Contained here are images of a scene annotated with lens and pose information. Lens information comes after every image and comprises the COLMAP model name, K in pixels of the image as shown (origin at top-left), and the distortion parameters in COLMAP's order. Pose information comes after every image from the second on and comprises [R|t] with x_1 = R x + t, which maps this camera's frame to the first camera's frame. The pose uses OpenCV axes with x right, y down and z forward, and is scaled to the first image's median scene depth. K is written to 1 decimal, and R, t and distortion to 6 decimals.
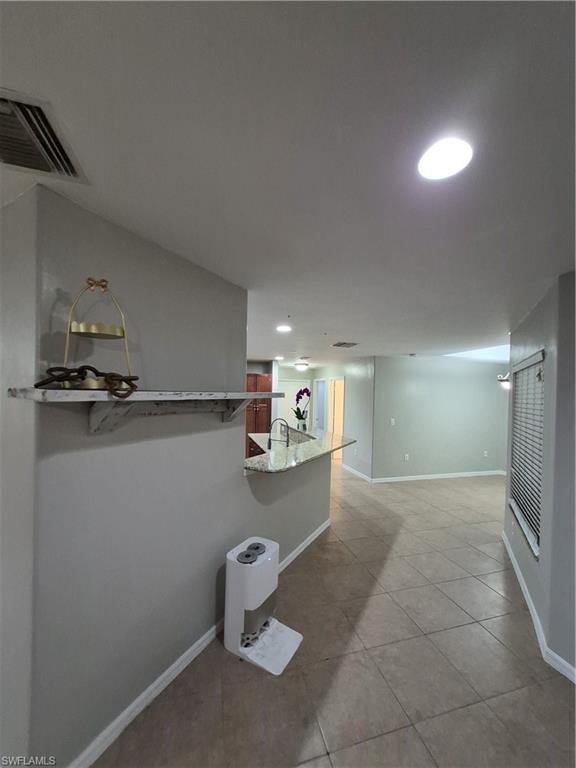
lens RADIAL K [[301.3, 0, 296.6], [0, 301.3, 397.3], [0, 0, 1]] dist [0.002712, 0.001722]
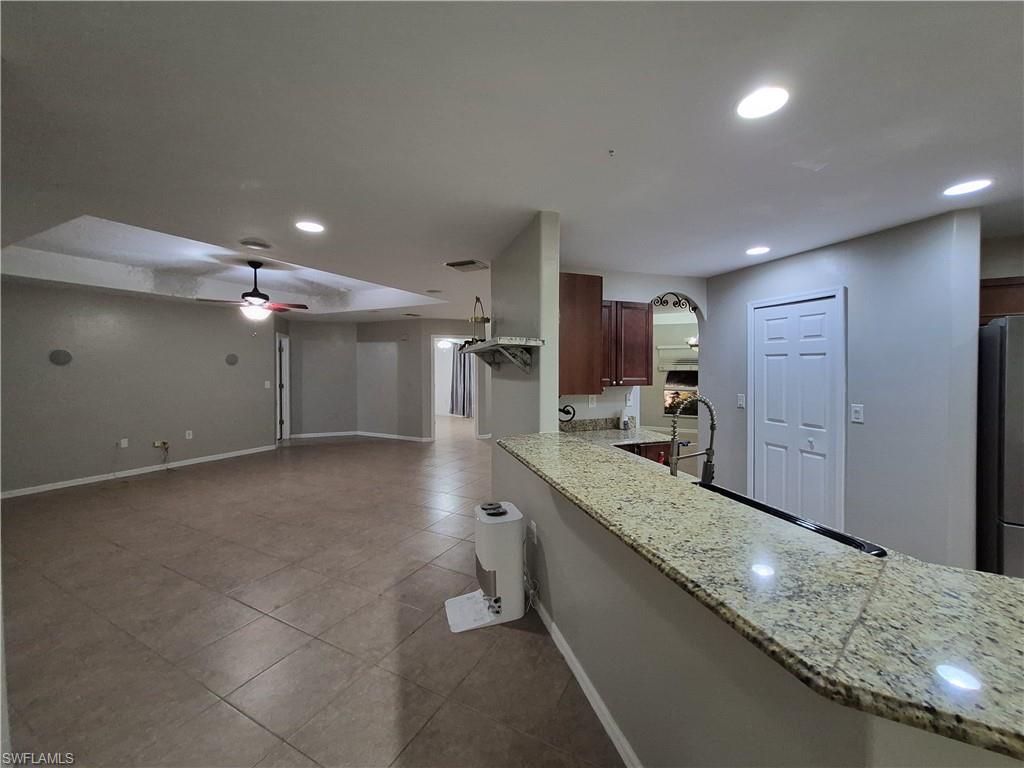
lens RADIAL K [[401.8, 0, 532.1], [0, 401.8, 376.0], [0, 0, 1]] dist [0.002712, 0.001722]
pose [[-0.681629, -0.001671, -0.731696, 0.407550], [-0.022002, 0.999592, 0.018213, 0.042021], [0.731367, 0.028513, -0.681388, 1.133484]]
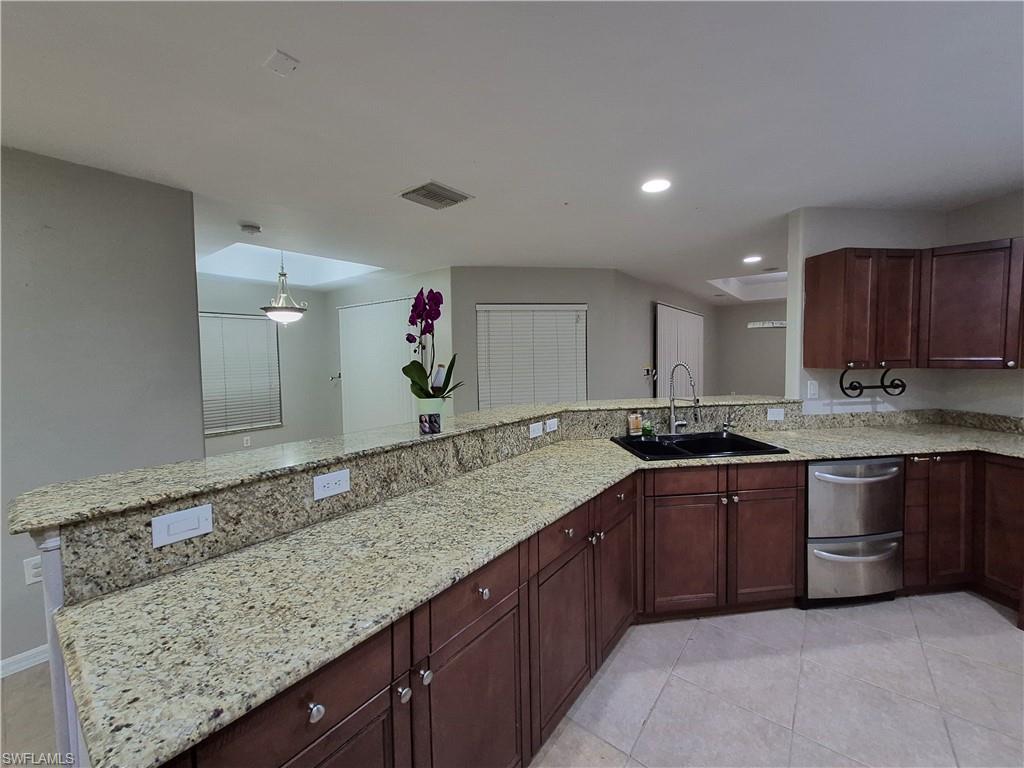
lens RADIAL K [[401.8, 0, 531.0], [0, 401.8, 370.6], [0, 0, 1]] dist [0.002712, 0.001722]
pose [[-0.593790, -0.045955, 0.803307, -0.476370], [0.012225, 0.997737, 0.066114, 0.034479], [-0.804527, 0.049078, -0.591884, 1.603798]]
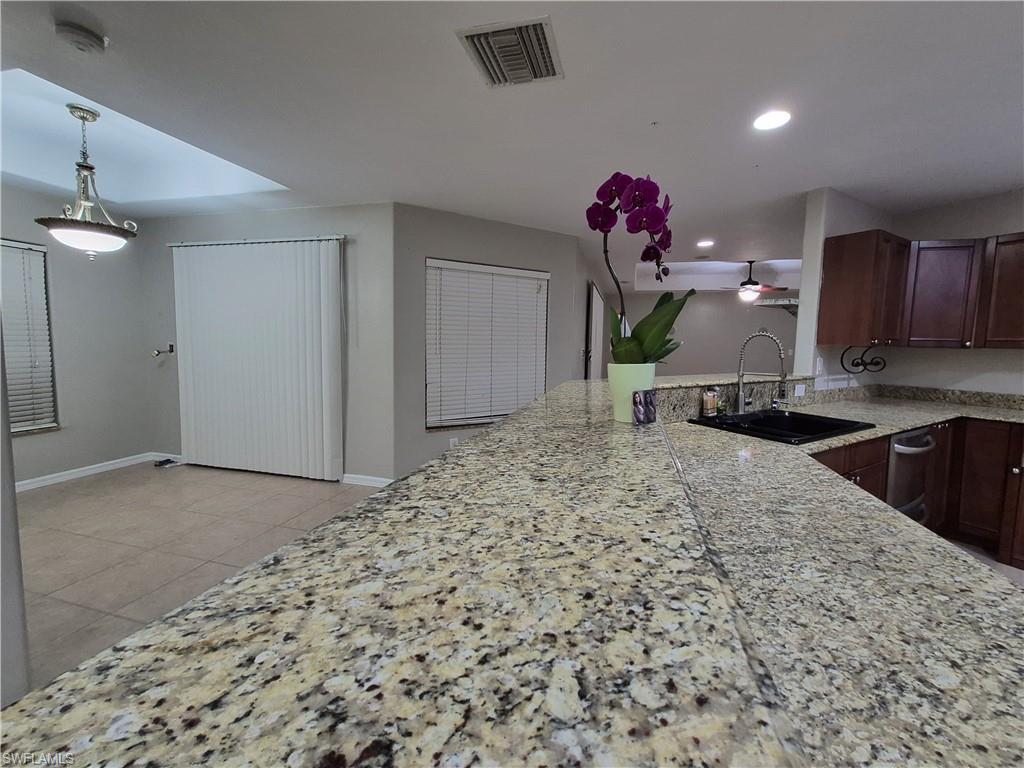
lens RADIAL K [[401.8, 0, 531.6], [0, 401.8, 369.4], [0, 0, 1]] dist [0.002712, 0.001722]
pose [[-0.858623, -0.073395, 0.507325, -0.067293], [-0.031207, 0.995345, 0.091181, 0.081994], [-0.511656, 0.062458, -0.856917, 1.707521]]
